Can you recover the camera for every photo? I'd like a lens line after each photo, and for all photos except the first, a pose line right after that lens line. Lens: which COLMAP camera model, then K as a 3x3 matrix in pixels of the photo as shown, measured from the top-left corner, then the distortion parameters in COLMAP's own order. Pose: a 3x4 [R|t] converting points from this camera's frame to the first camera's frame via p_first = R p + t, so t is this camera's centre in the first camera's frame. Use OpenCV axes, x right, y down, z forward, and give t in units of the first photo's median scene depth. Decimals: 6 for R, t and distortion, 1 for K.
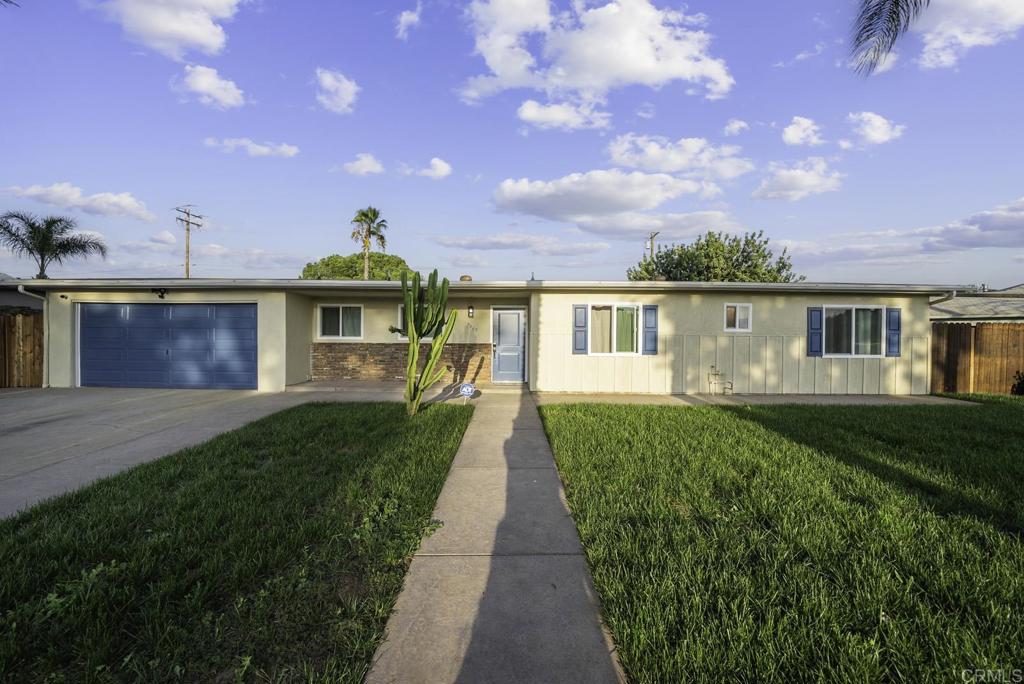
lens RADIAL K [[358.3, 0, 510.4], [0, 358.3, 339.6], [0, 0, 1]] dist [-0.026455, 0.003198]
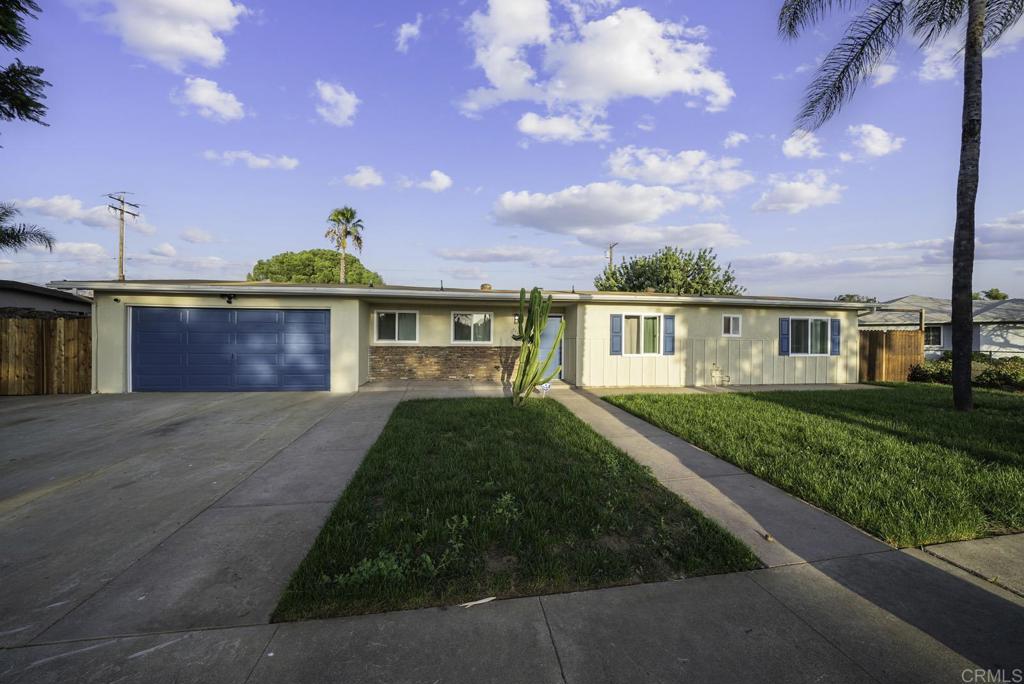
lens RADIAL K [[358.3, 0, 510.4], [0, 358.3, 339.6], [0, 0, 1]] dist [-0.026455, 0.003198]
pose [[0.988047, -0.000629, 0.154149, -0.344888], [0.001134, 0.999994, -0.003187, -0.008089], [-0.154146, 0.003324, 0.988042, -0.143442]]
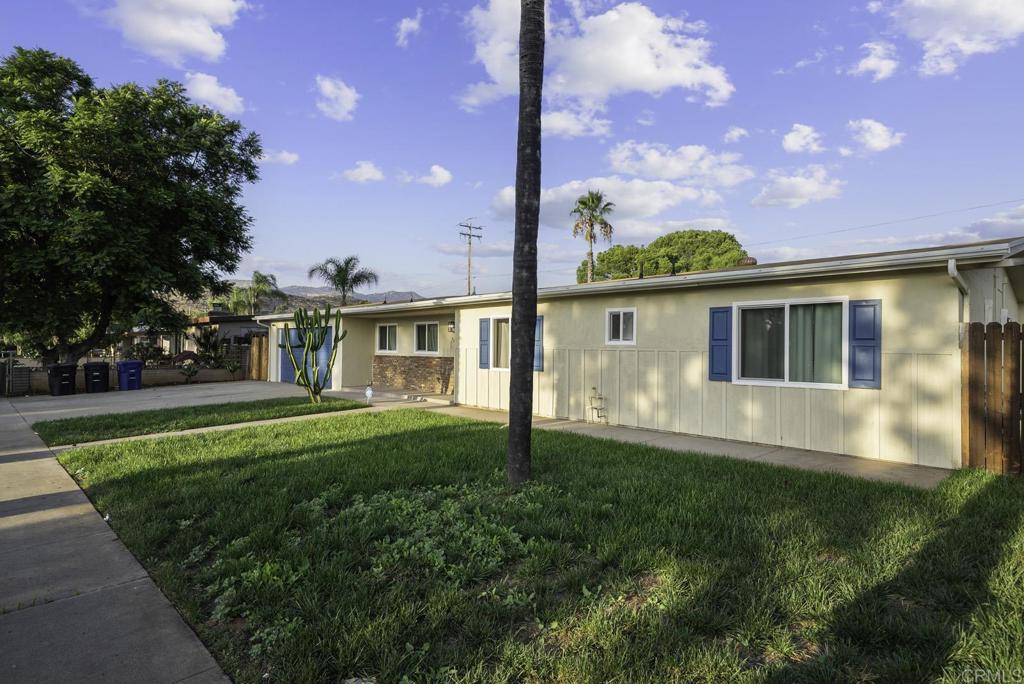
lens RADIAL K [[550.0, 0, 512.0], [0, 550.0, 342.0], [0, 0, 1]] dist [-0.000450, 0.000459]
pose [[0.697080, -0.009239, -0.716934, 1.315482], [-0.008106, 0.999752, -0.020765, -0.002010], [0.716948, 0.020287, 0.696832, 0.006142]]
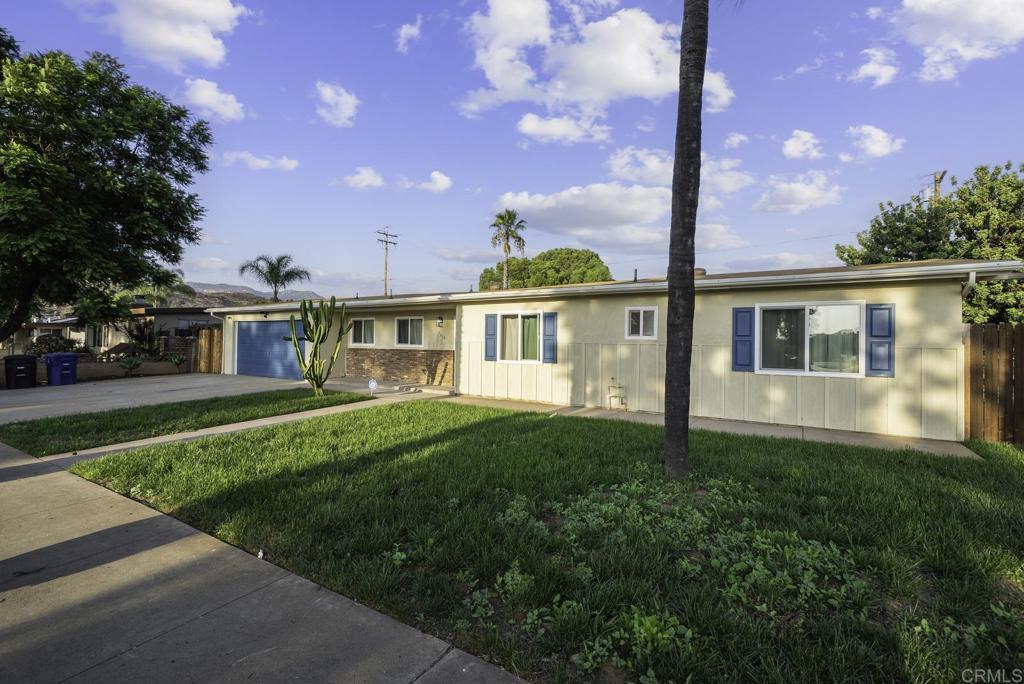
lens RADIAL K [[458.6, 0, 512.0], [0, 458.6, 344.8], [0, 0, 1]] dist [0.003584, 0.000192]
pose [[0.845123, 0.005850, -0.534541, 0.963151], [-0.011735, 0.999902, -0.007611, 0.002496], [0.534444, 0.012705, 0.845109, -0.107600]]
